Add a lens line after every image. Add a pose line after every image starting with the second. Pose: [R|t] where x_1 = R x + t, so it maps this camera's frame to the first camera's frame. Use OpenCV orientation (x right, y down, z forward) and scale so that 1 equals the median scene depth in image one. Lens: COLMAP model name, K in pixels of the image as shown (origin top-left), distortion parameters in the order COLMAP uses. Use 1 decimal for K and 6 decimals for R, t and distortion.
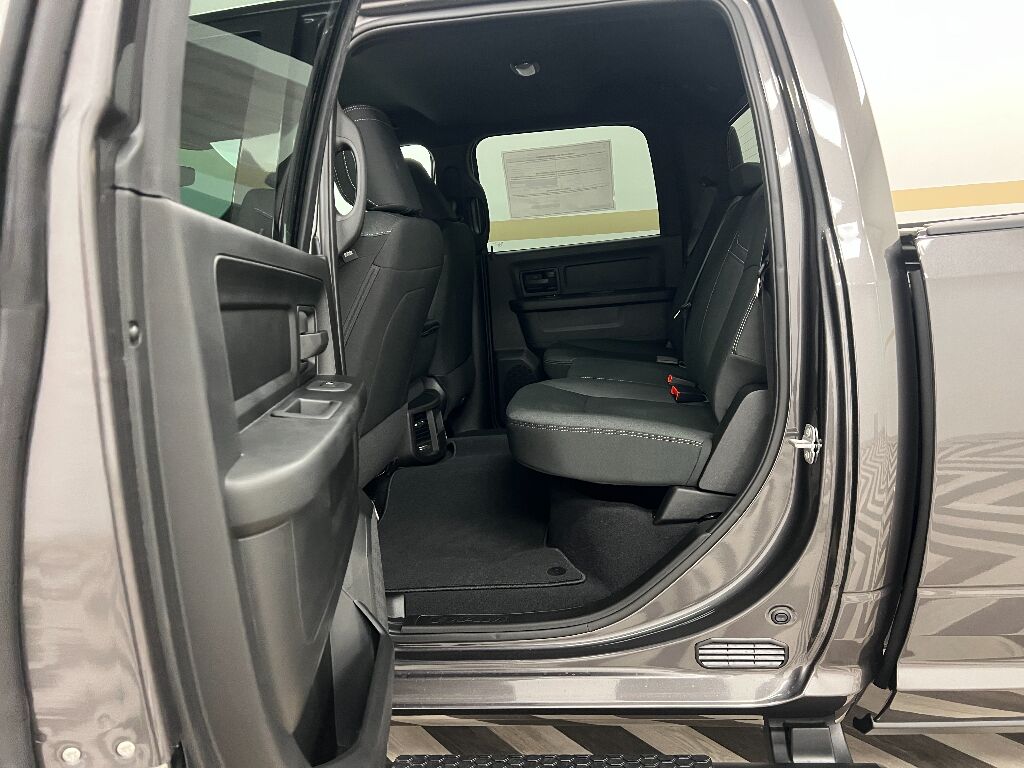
lens RADIAL K [[784.5, 0, 515.4], [0, 784.5, 385.6], [0, 0, 1]] dist [0.063389, -0.077411]
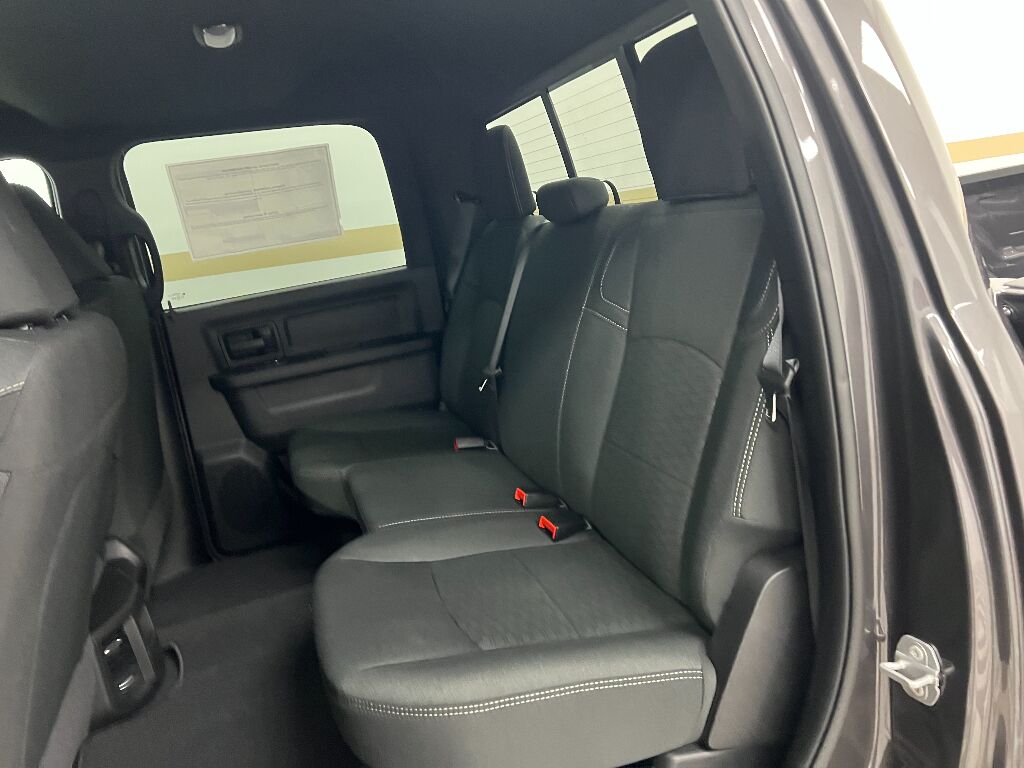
lens RADIAL K [[784.5, 0, 511.8], [0, 784.5, 379.3], [0, 0, 1]] dist [0.063389, -0.077411]
pose [[0.903871, -0.145025, 0.402474, -0.049555], [0.144897, 0.988963, 0.030950, -0.092998], [-0.402520, 0.030342, 0.914908, 0.266305]]
